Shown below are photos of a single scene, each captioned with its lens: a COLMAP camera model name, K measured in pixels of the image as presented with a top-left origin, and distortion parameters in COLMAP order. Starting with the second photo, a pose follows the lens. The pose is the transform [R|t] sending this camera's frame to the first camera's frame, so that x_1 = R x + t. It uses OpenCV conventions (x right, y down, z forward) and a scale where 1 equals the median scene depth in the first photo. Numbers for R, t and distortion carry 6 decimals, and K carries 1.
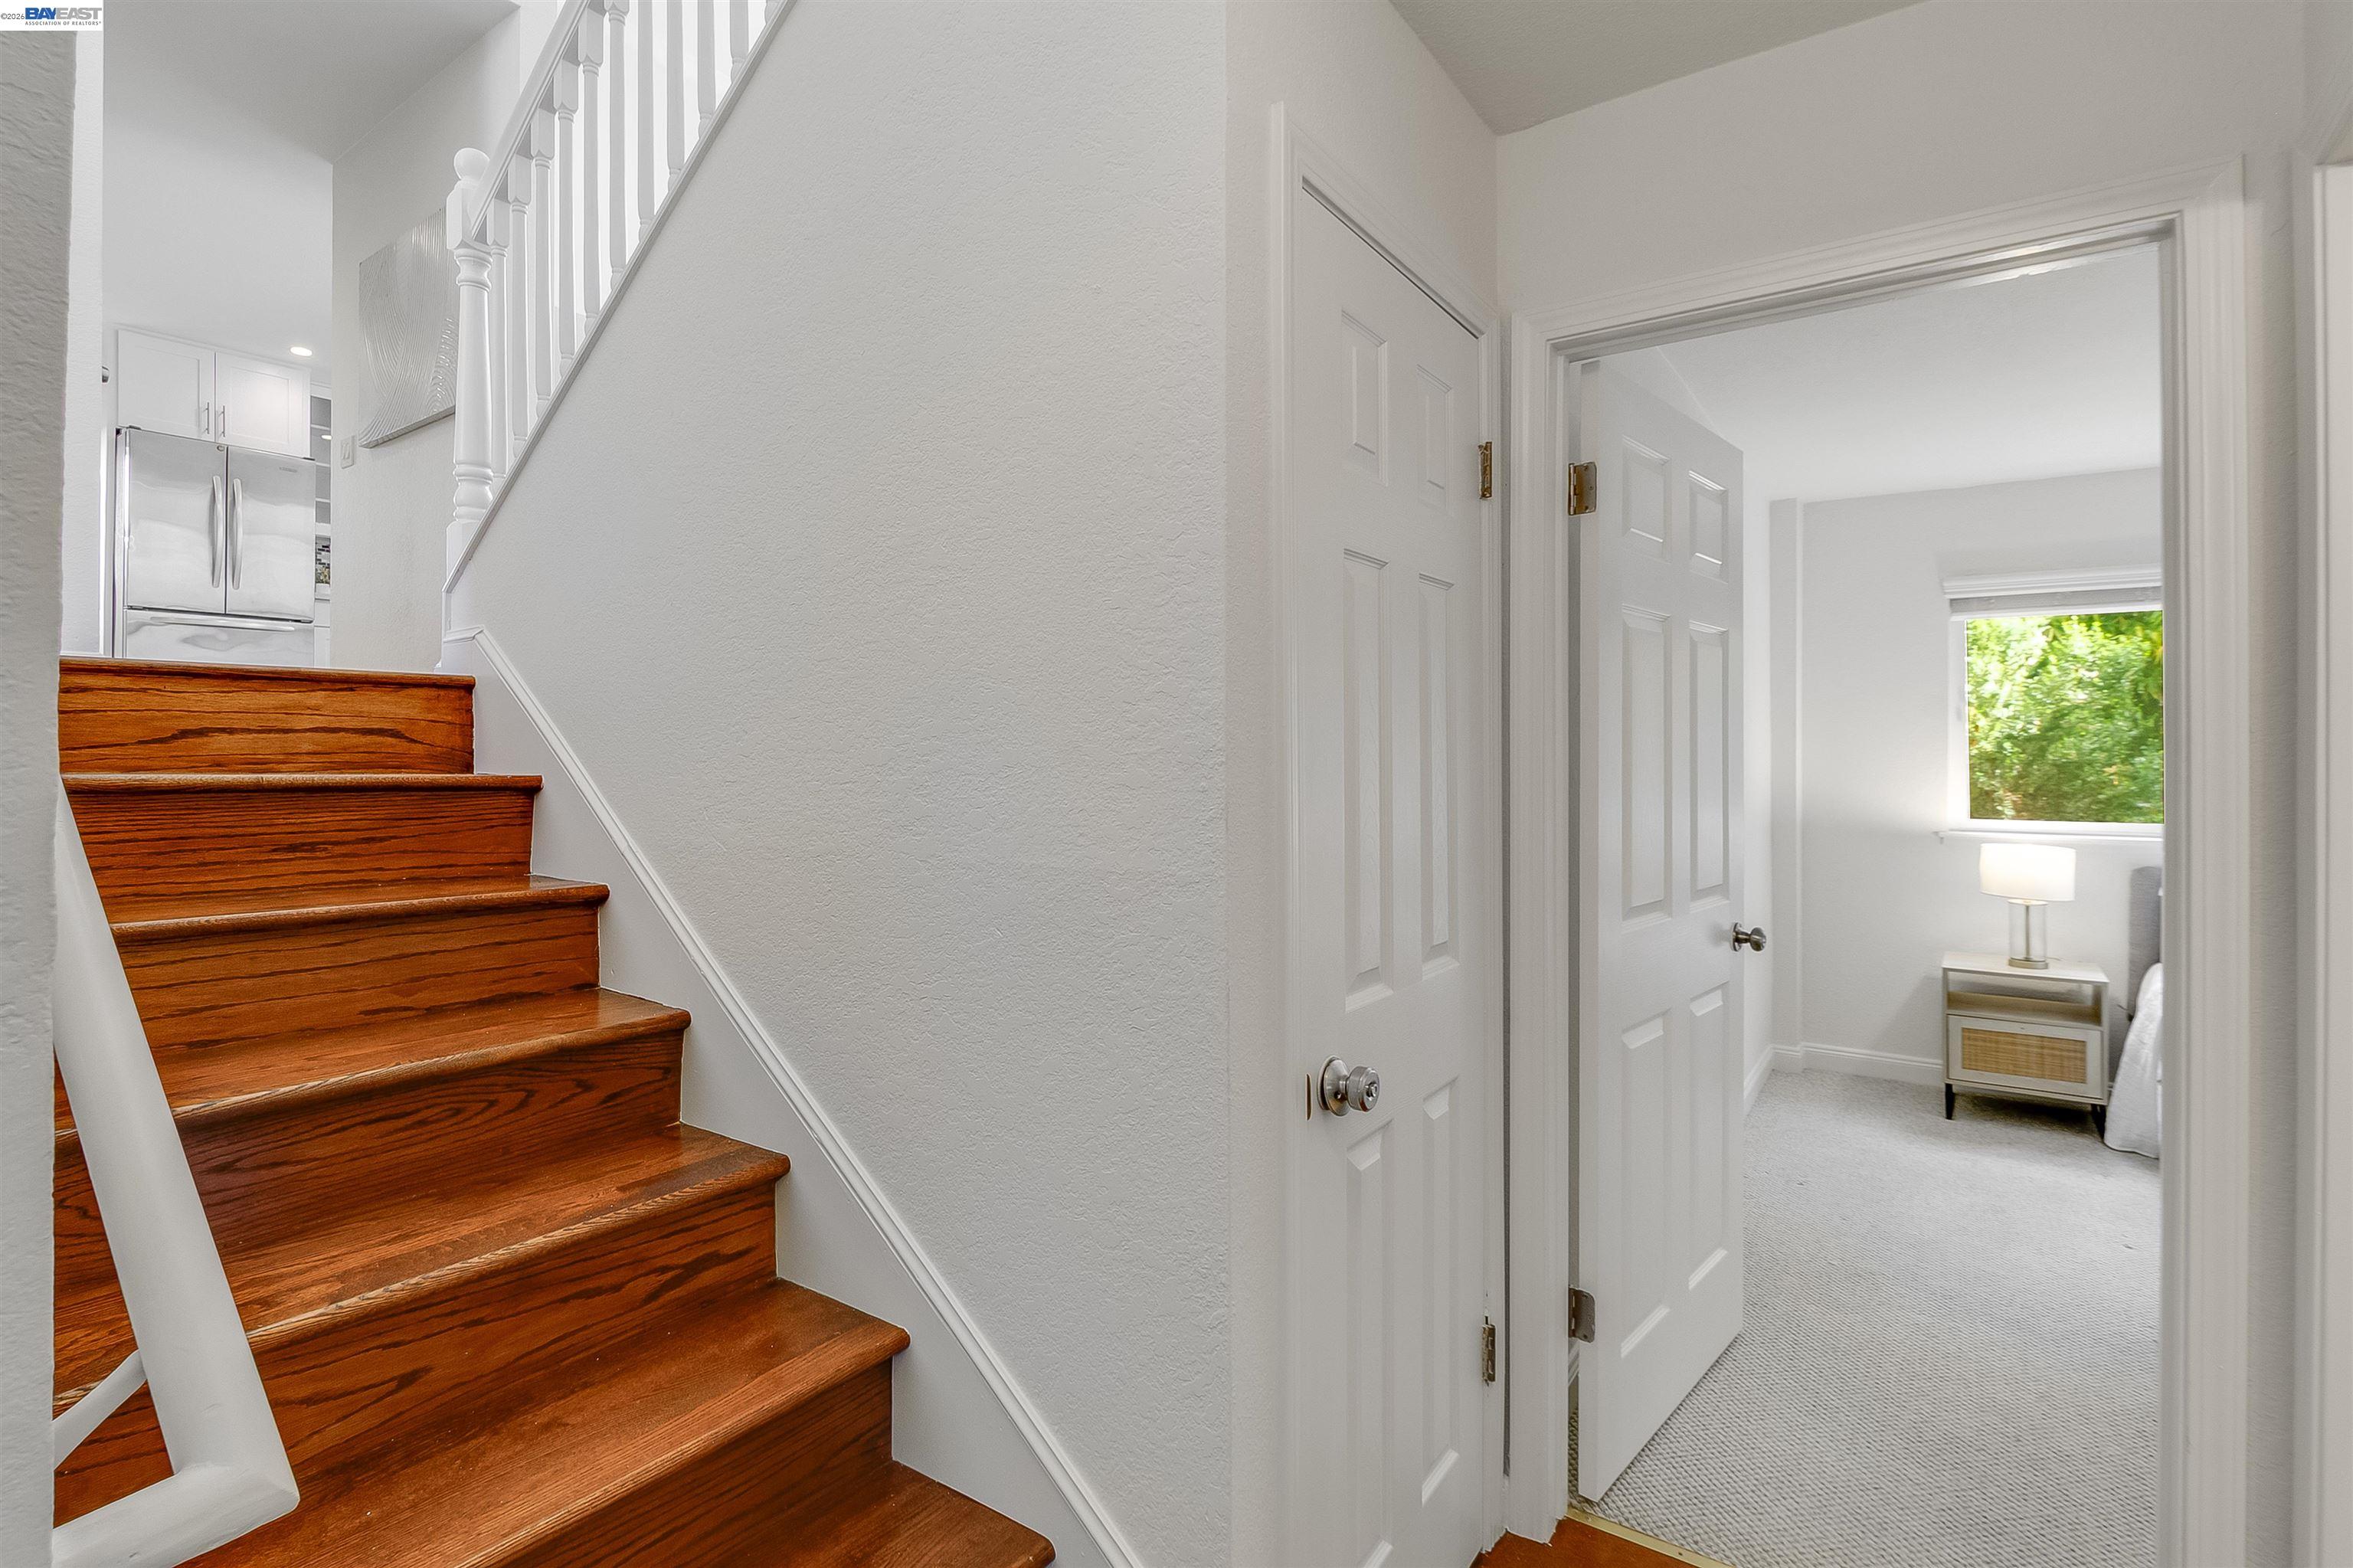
lens RADIAL K [[1089.4, 0, 1172.7], [0, 1089.4, 776.7], [0, 0, 1]] dist [-0.014965, -0.000225]
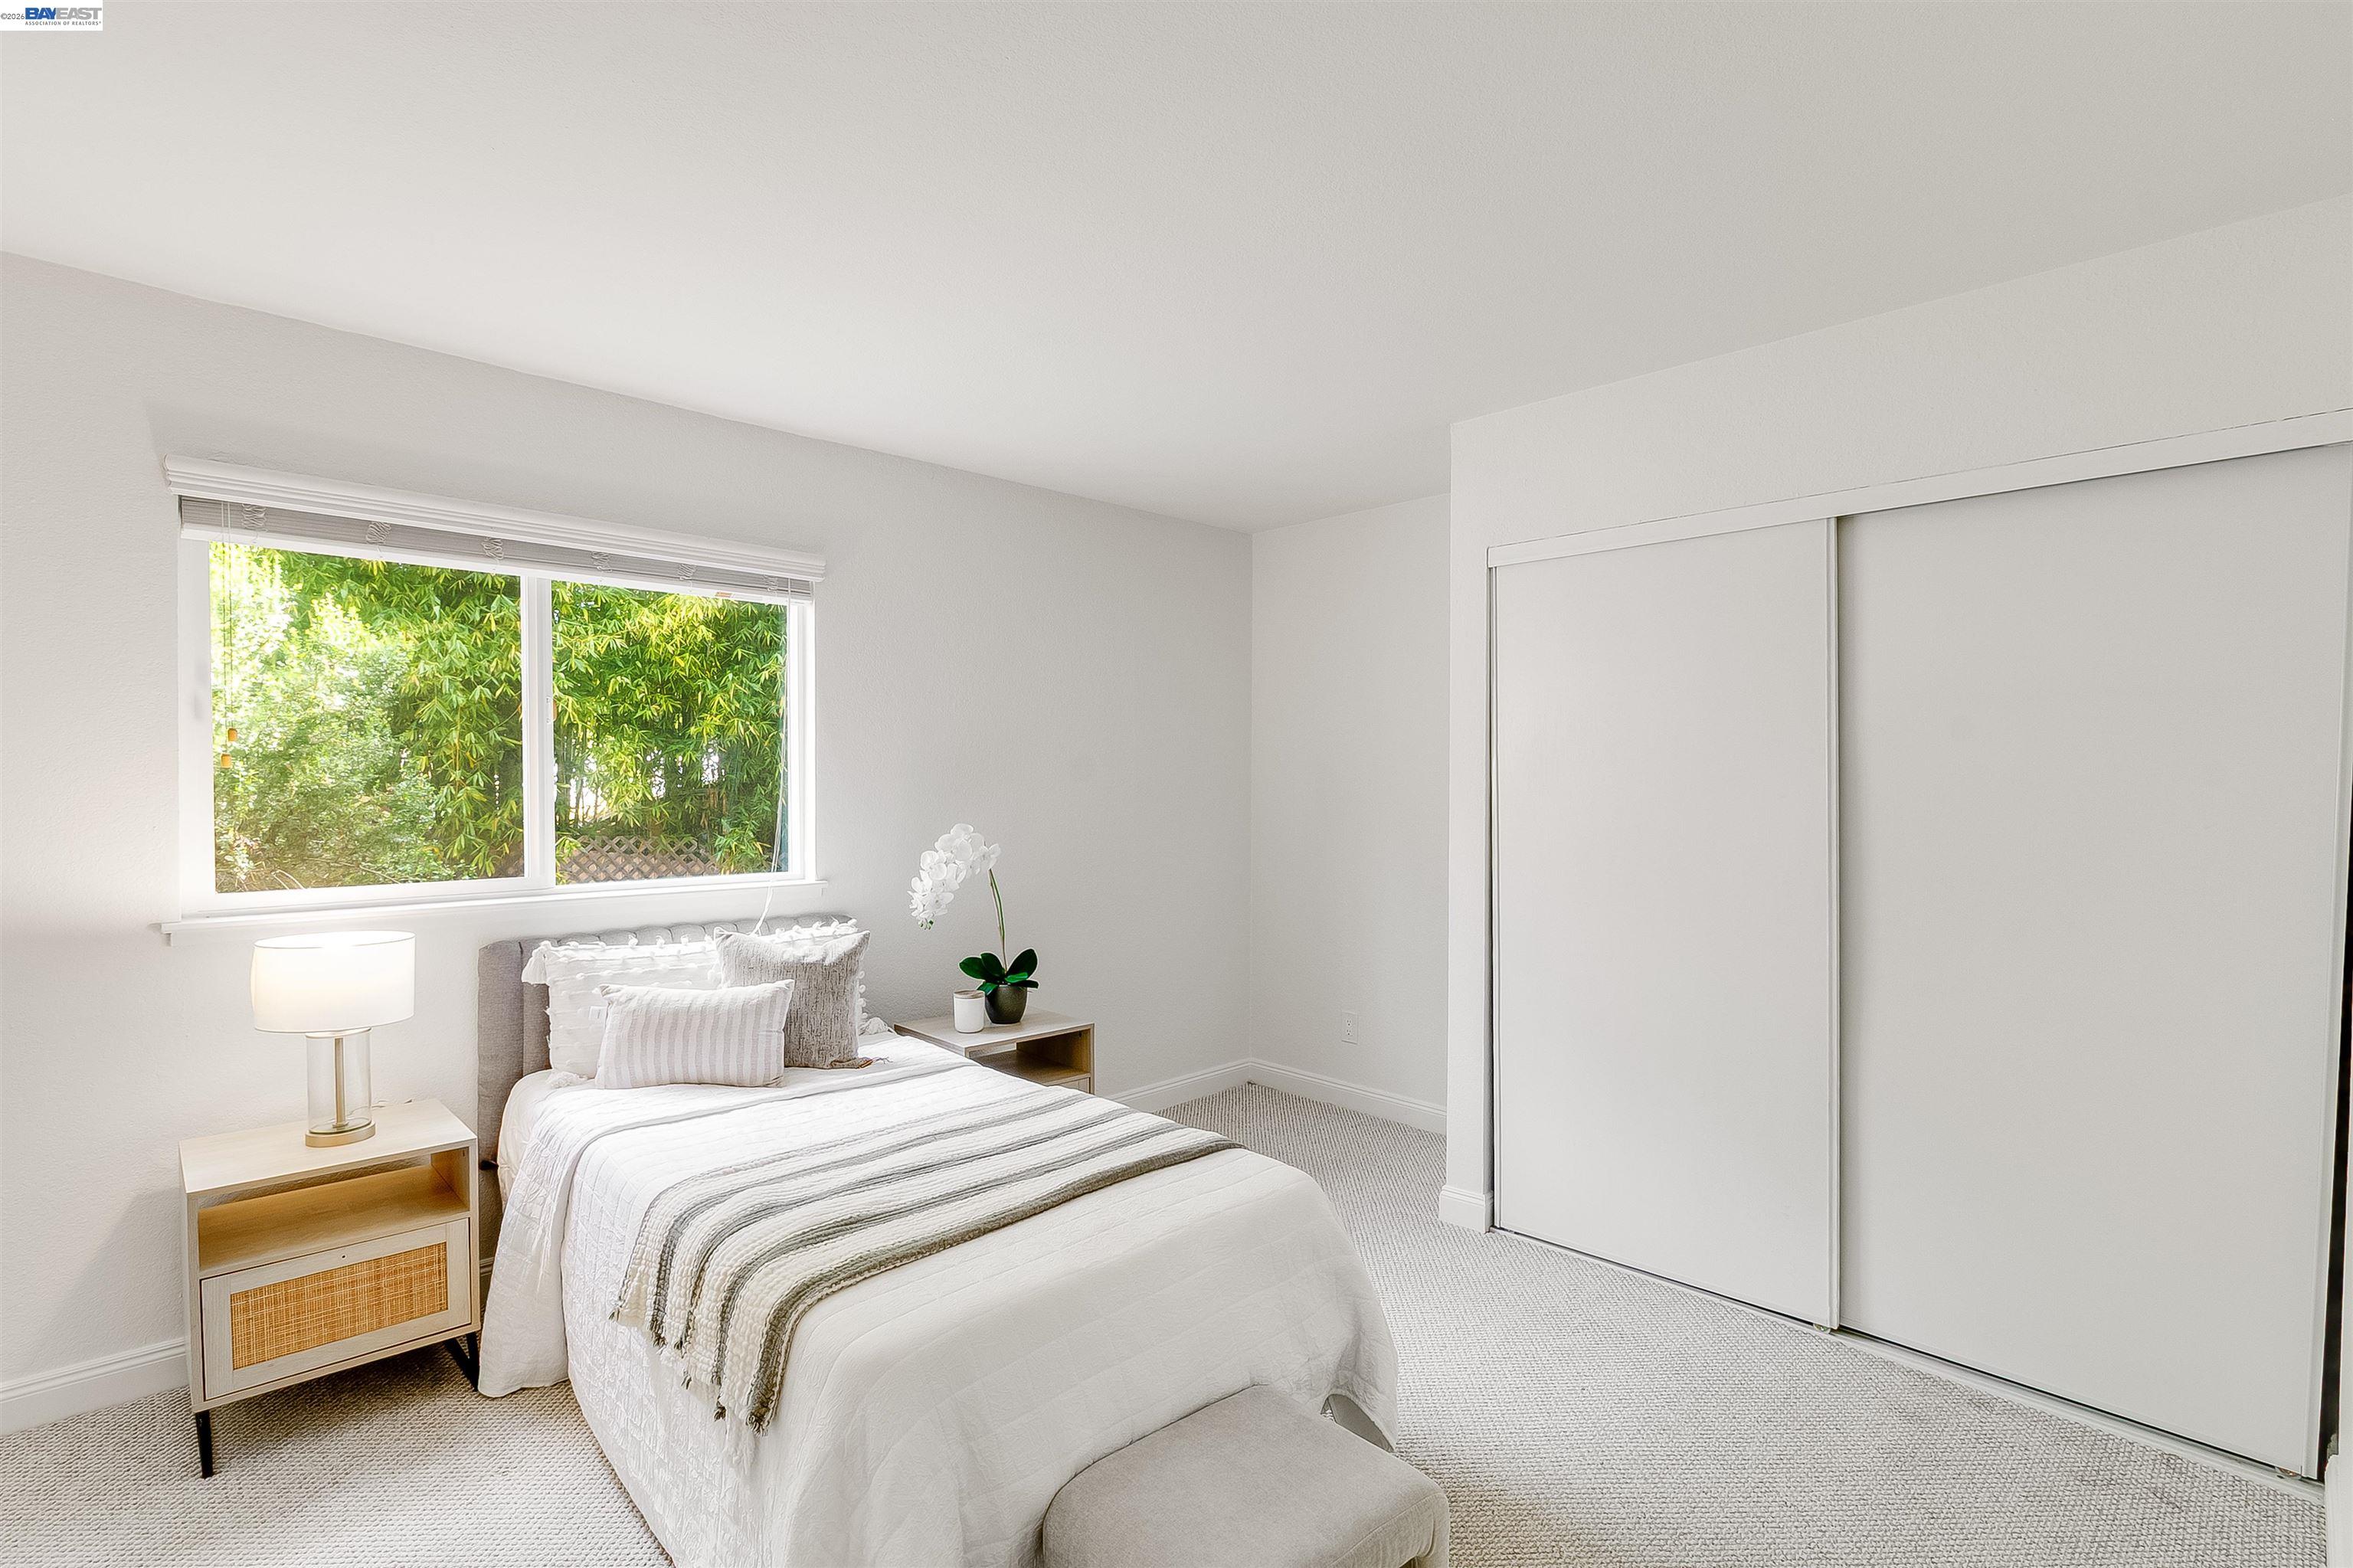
lens RADIAL K [[1089.4, 0, 1172.7], [0, 1089.4, 776.7], [0, 0, 1]] dist [-0.014965, -0.000225]
pose [[0.157531, 0.001841, 0.987512, 0.192993], [0.020118, 0.999785, -0.005073, -0.006812], [-0.987309, 0.020666, 0.157460, 0.310153]]
